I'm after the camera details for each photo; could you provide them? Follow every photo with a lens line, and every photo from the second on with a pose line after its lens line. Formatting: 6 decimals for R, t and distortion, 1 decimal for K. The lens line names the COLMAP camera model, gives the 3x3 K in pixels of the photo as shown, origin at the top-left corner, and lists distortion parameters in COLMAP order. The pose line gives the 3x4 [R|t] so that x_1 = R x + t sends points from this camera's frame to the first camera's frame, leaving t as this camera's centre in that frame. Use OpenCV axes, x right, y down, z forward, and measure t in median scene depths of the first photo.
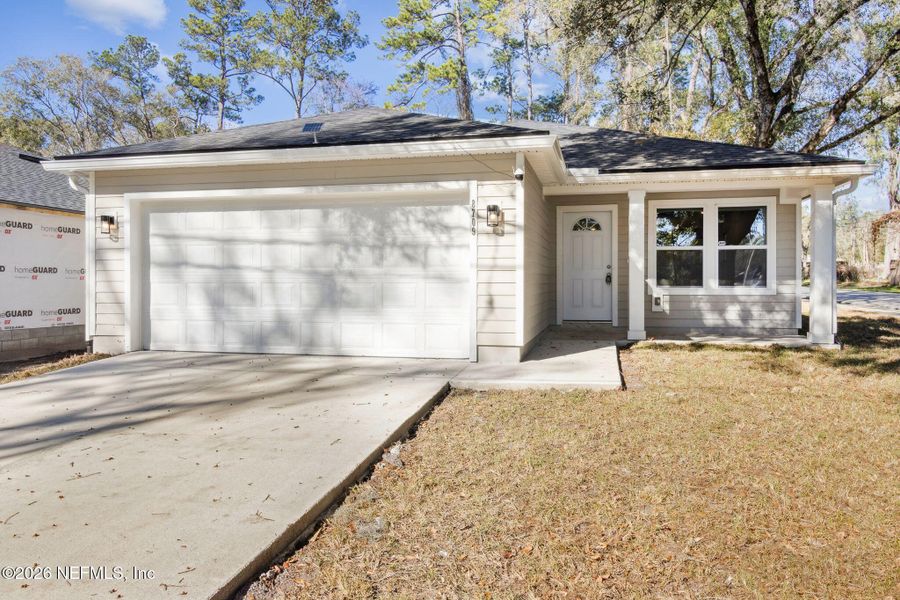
lens RADIAL K [[670.5, 0, 450.0], [0, 670.5, 300.0], [0, 0, 1]] dist [0.000822, 0.003520]
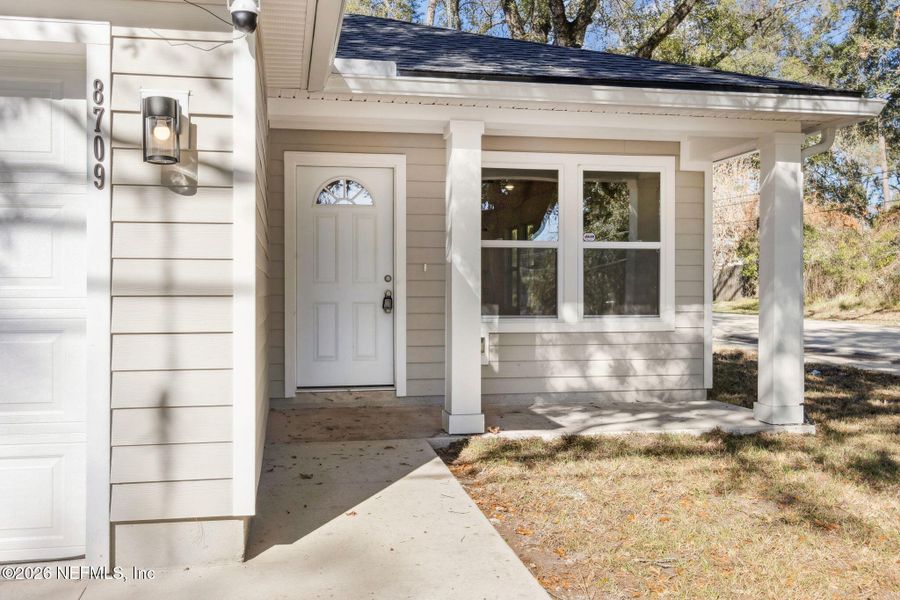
lens RADIAL K [[883.9, 0, 450.0], [0, 883.9, 300.0], [0, 0, 1]] dist [-0.001694, -0.000354]
pose [[0.916674, -0.004058, 0.399614, 0.014127], [0.009221, 0.999897, -0.010997, -0.026563], [-0.399529, 0.013765, 0.916617, 0.386548]]
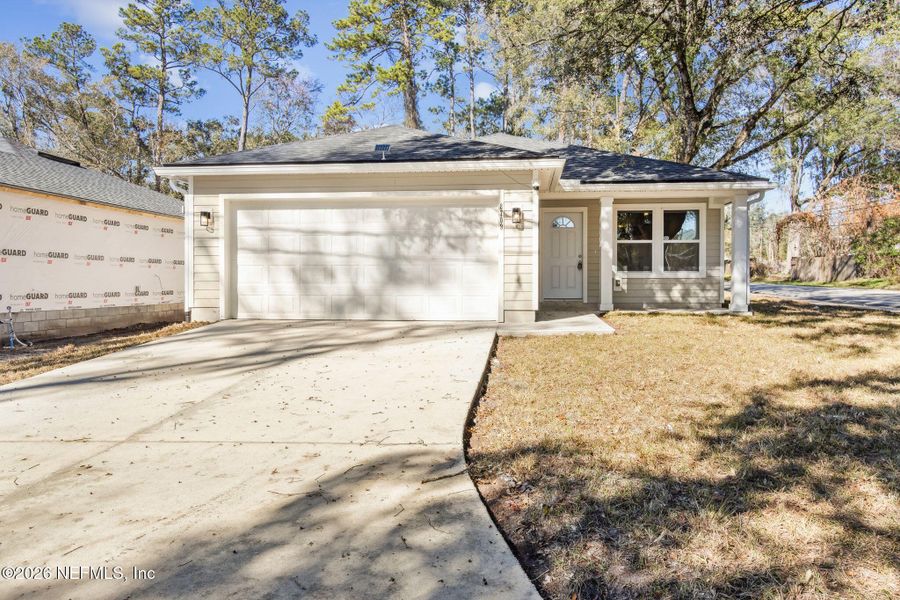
lens RADIAL K [[707.0, 0, 448.4], [0, 707.0, 309.7], [0, 0, 1]] dist [0.003220, 0.001918]
pose [[0.992105, -0.005081, 0.125311, -0.184588], [0.003563, 0.999917, 0.012342, 0.035420], [-0.125363, -0.011799, 0.992041, -0.304880]]
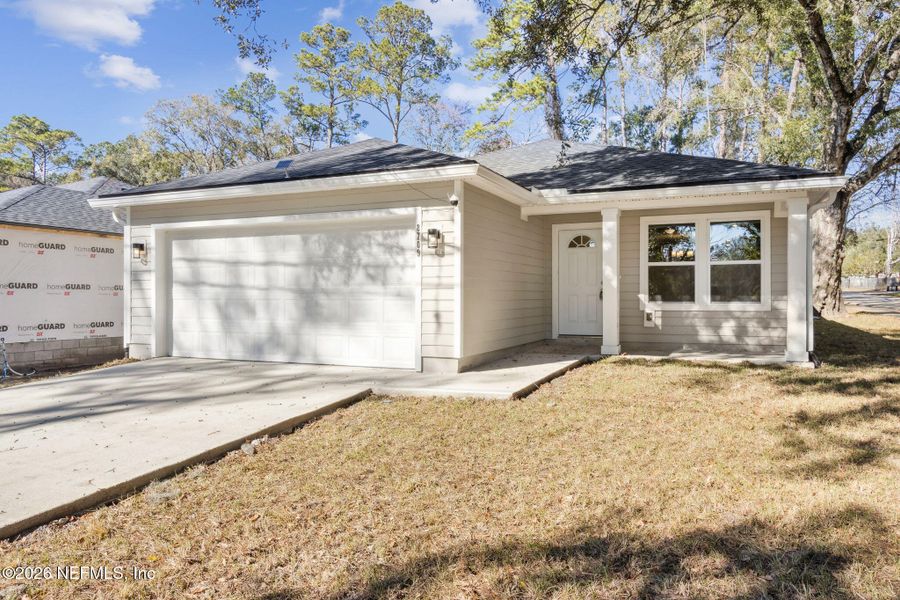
lens RADIAL K [[672.5, 0, 450.1], [0, 672.5, 308.0], [0, 0, 1]] dist [0.005193, 0.002529]
pose [[0.979327, 0.002163, -0.202271, 0.224283], [-0.003653, 0.999969, -0.006990, -0.003423], [0.202250, 0.007584, 0.979305, -0.049253]]
